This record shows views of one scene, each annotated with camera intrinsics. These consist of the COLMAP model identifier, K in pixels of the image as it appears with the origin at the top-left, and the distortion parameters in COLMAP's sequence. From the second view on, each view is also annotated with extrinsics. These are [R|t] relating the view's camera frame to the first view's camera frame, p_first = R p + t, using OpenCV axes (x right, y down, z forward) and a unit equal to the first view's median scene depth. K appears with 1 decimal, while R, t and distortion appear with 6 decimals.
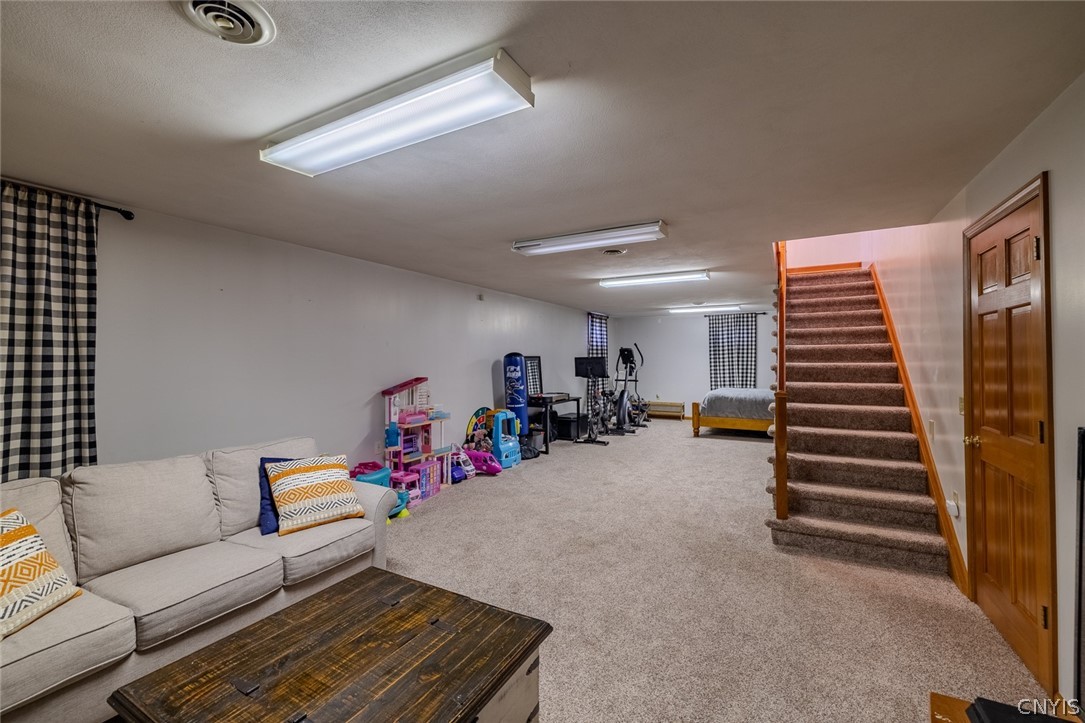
lens RADIAL K [[458.7, 0, 532.3], [0, 458.7, 353.9], [0, 0, 1]] dist [0.000021, 0.000174]
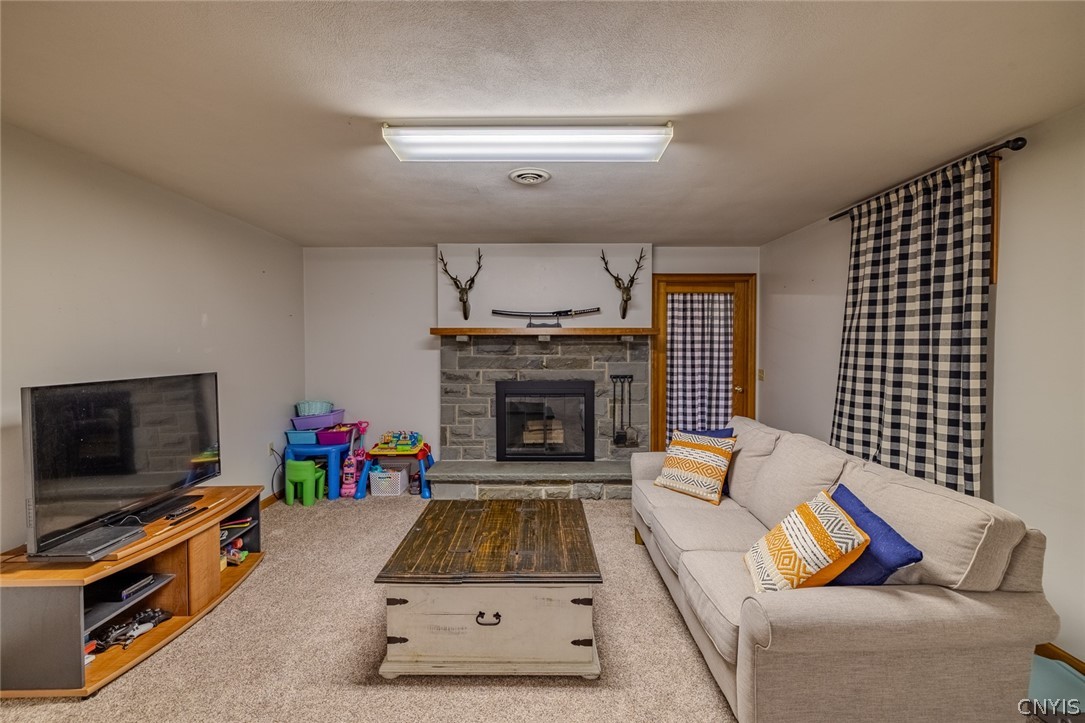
lens RADIAL K [[458.7, 0, 532.3], [0, 458.7, 353.9], [0, 0, 1]] dist [0.000021, 0.000174]
pose [[-0.873312, 0.014608, -0.486943, 0.130999], [0.011544, 0.999890, 0.009293, 0.014482], [0.487025, 0.002494, -0.873384, 1.146505]]
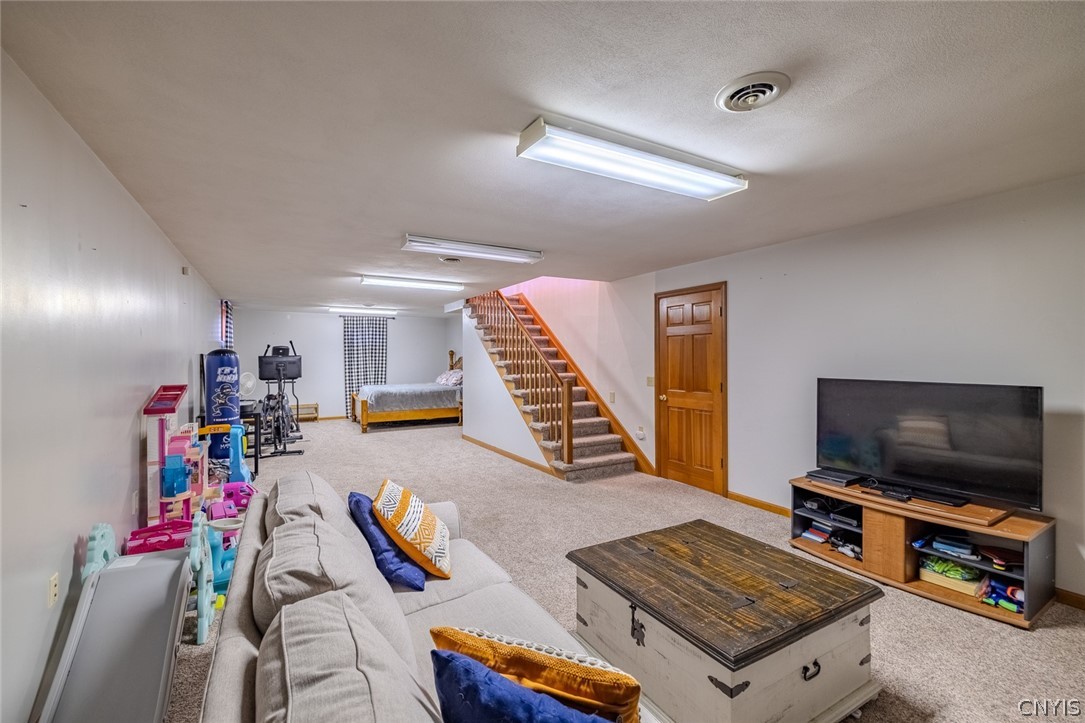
lens RADIAL K [[458.7, 0, 532.3], [0, 458.7, 353.9], [0, 0, 1]] dist [0.000021, 0.000174]
pose [[0.516224, 0.009155, 0.856405, -0.869114], [-0.008536, 0.999948, -0.005544, 0.009274], [-0.856411, -0.004448, 0.516276, 0.352943]]
